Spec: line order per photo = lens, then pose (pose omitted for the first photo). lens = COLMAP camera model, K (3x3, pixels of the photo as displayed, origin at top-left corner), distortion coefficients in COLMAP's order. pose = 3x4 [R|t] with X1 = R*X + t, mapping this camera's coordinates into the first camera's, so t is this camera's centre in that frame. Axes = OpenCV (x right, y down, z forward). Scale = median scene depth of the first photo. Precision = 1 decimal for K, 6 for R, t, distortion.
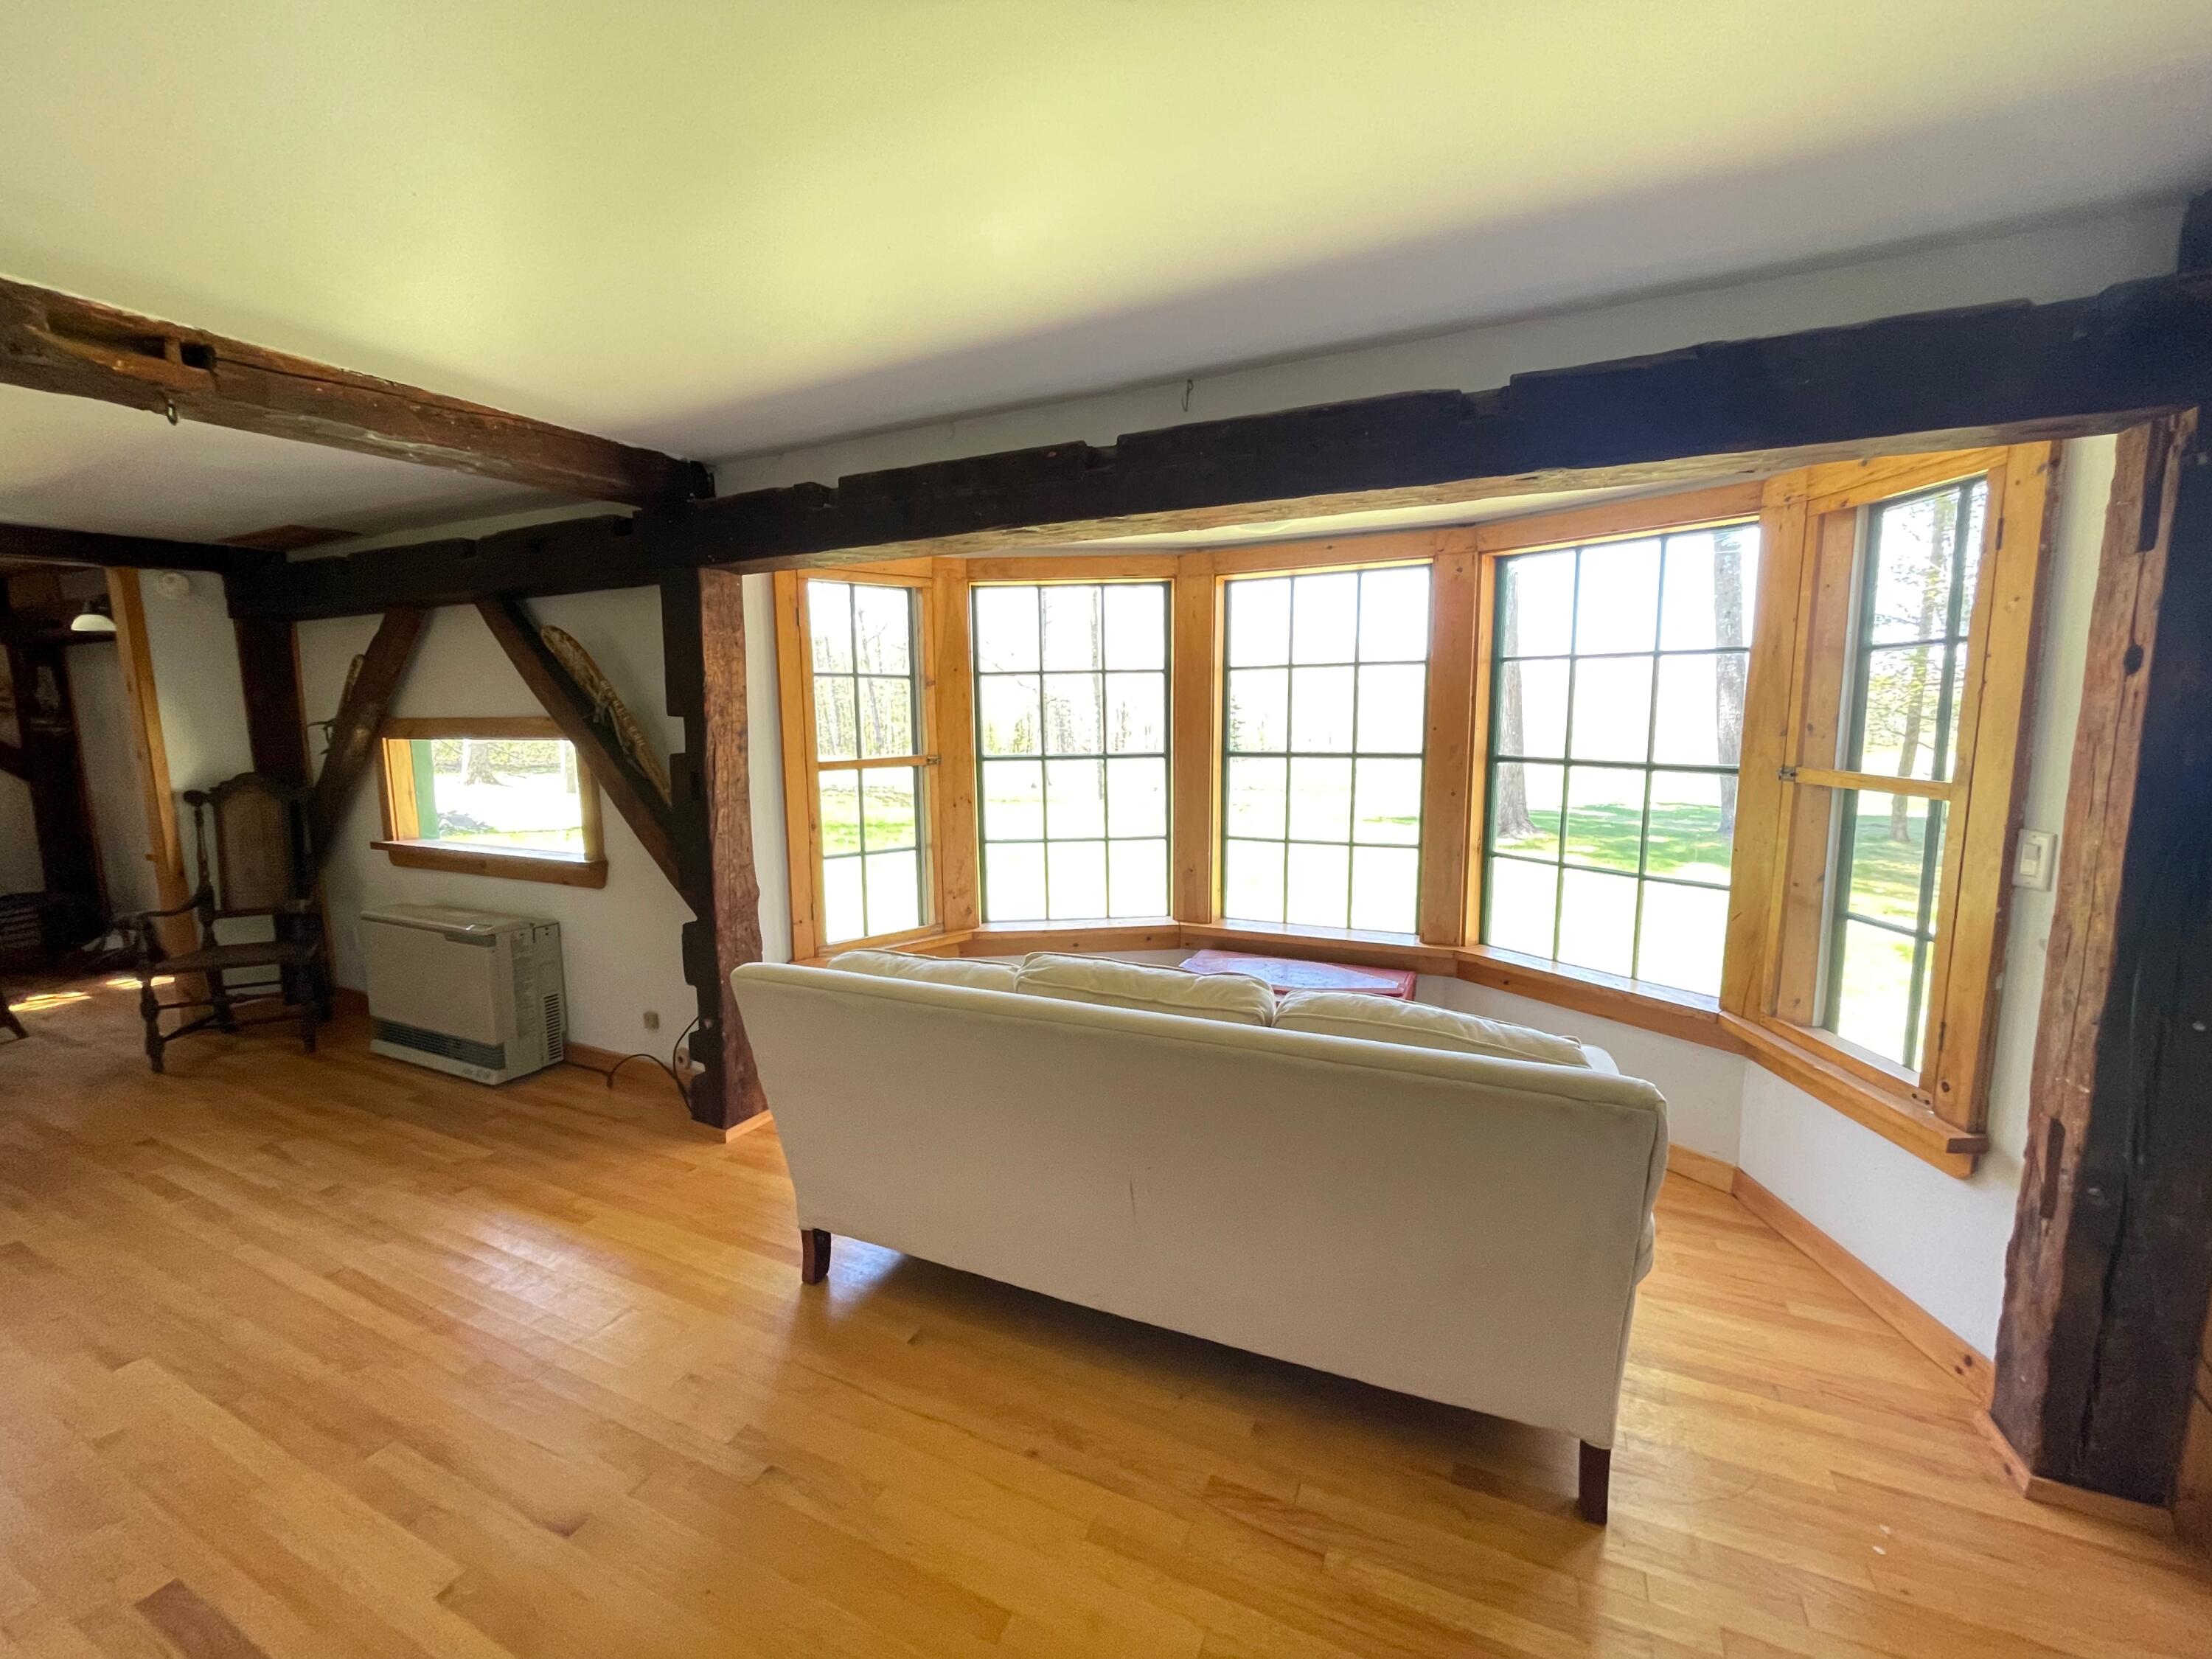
lens RADIAL K [[891.7, 0, 1106.0], [0, 891.7, 829.5], [0, 0, 1]] dist [-0.001980, -0.000306]
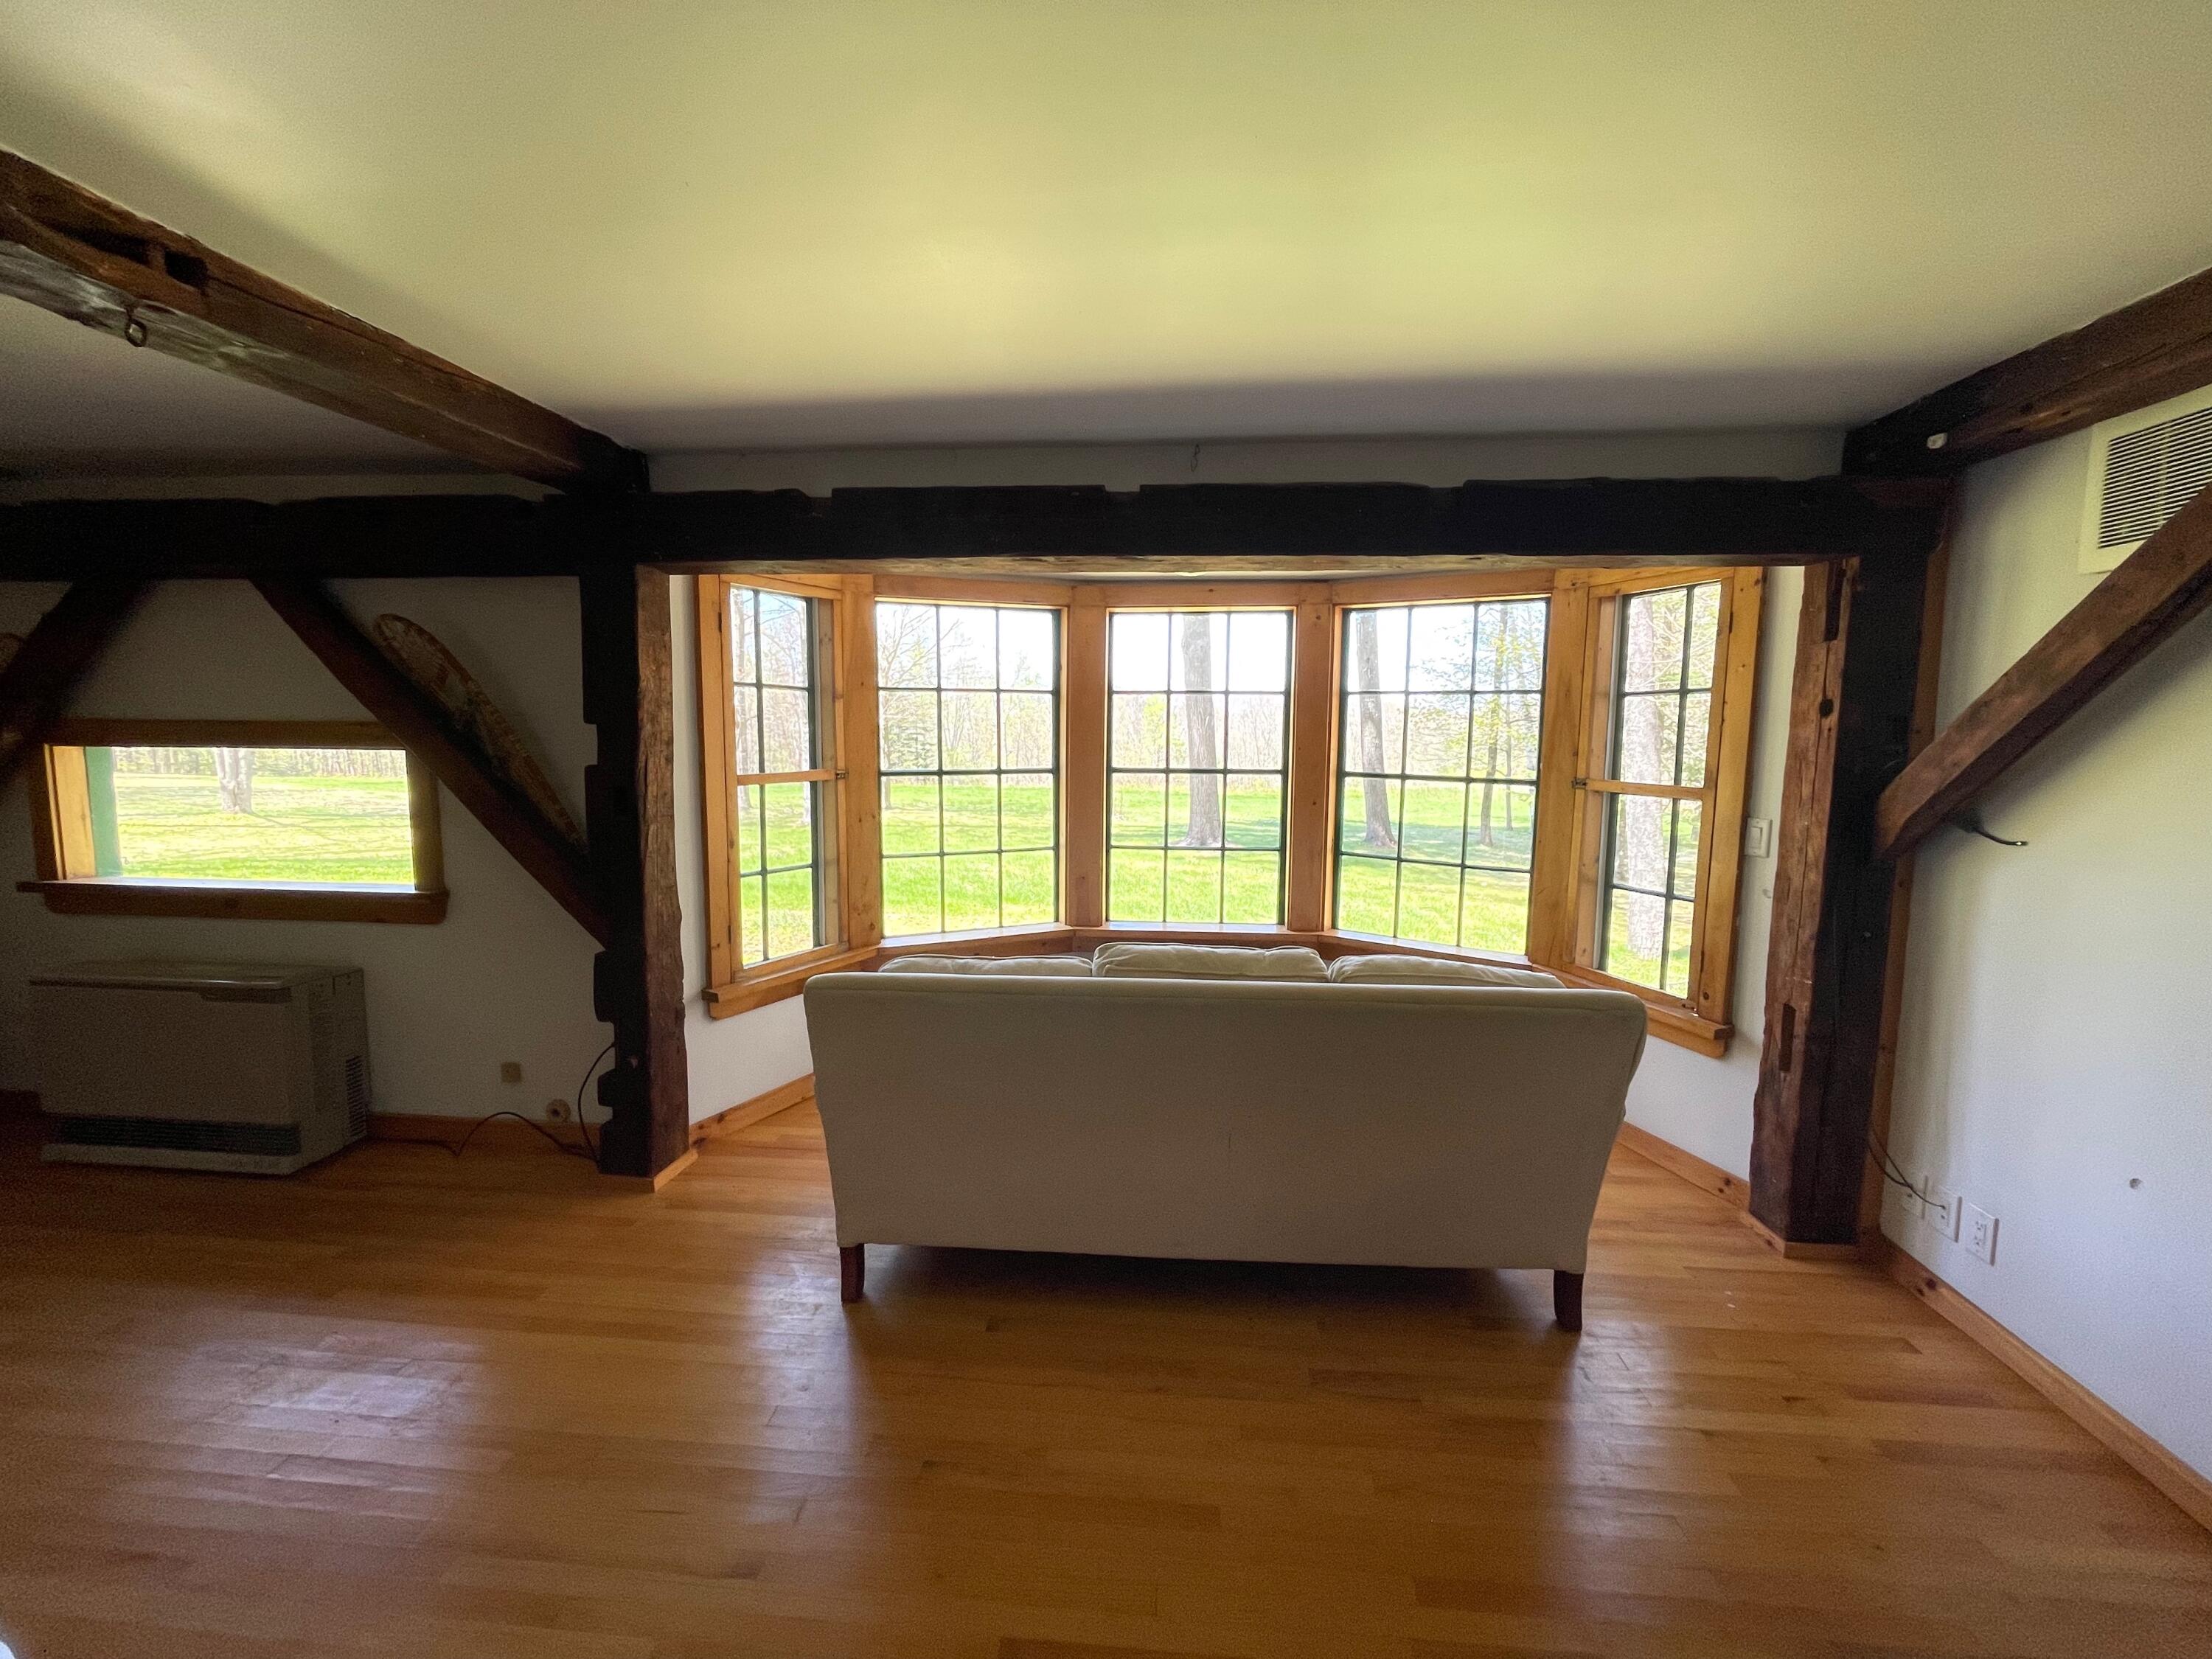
lens RADIAL K [[891.7, 0, 1106.0], [0, 891.7, 829.5], [0, 0, 1]] dist [-0.001980, -0.000306]
pose [[0.938481, -0.018068, 0.344857, -0.307748], [0.026809, 0.999428, -0.020595, 0.012925], [-0.344288, 0.028574, 0.938429, -0.025646]]
